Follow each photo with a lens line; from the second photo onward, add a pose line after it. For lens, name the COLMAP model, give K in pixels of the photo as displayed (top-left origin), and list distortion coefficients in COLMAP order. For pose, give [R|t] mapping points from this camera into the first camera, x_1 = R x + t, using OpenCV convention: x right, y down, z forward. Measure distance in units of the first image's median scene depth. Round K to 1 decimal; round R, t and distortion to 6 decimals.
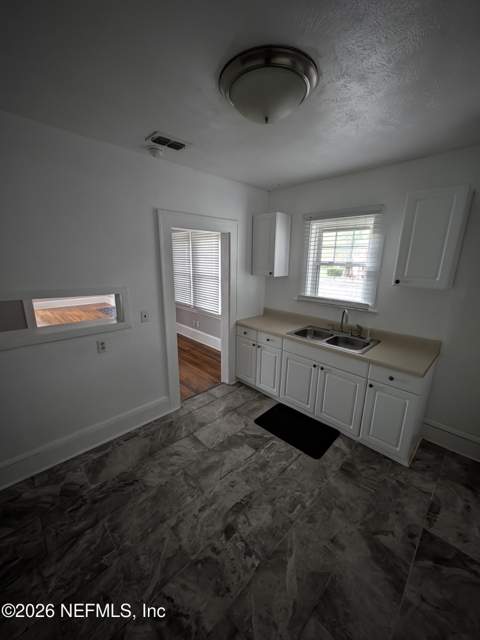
lens RADIAL K [[247.7, 0, 237.5], [0, 247.7, 319.0], [0, 0, 1]] dist [-0.000492, 0.000211]
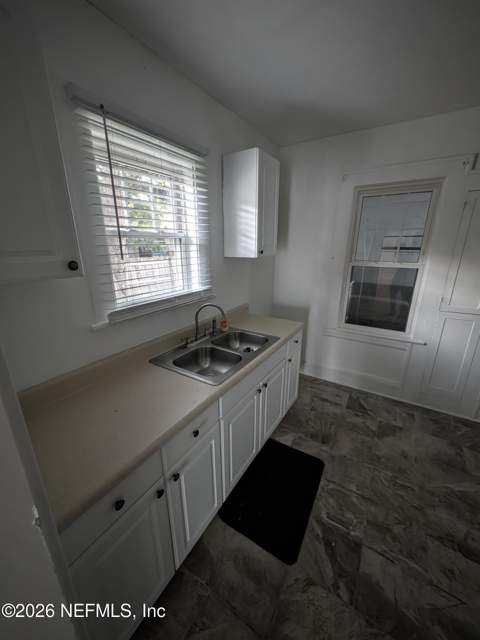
lens RADIAL K [[247.7, 0, 237.5], [0, 247.7, 319.0], [0, 0, 1]] dist [-0.000492, 0.000211]
pose [[-0.231631, -0.296132, 0.926635, -0.282653], [0.236876, 0.906701, 0.348974, -0.283062], [-0.943524, 0.300330, -0.139874, 1.350865]]
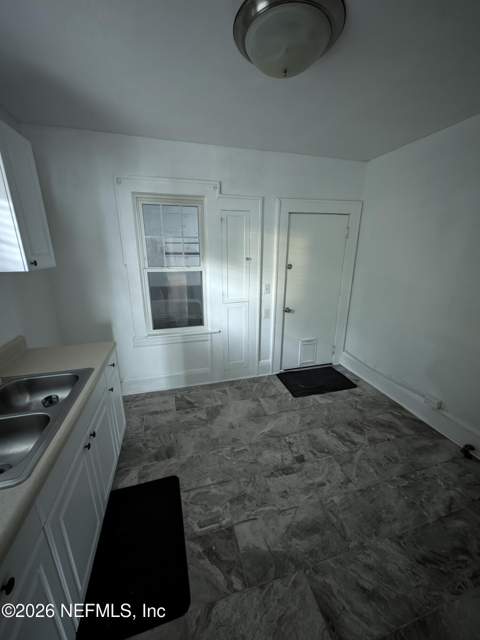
lens RADIAL K [[247.7, 0, 237.5], [0, 247.7, 319.0], [0, 0, 1]] dist [-0.000492, 0.000211]
pose [[-0.877469, -0.145652, 0.456983, -0.175370], [0.105911, 0.870418, 0.480787, -0.298687], [-0.467793, 0.470275, -0.748339, 1.377577]]
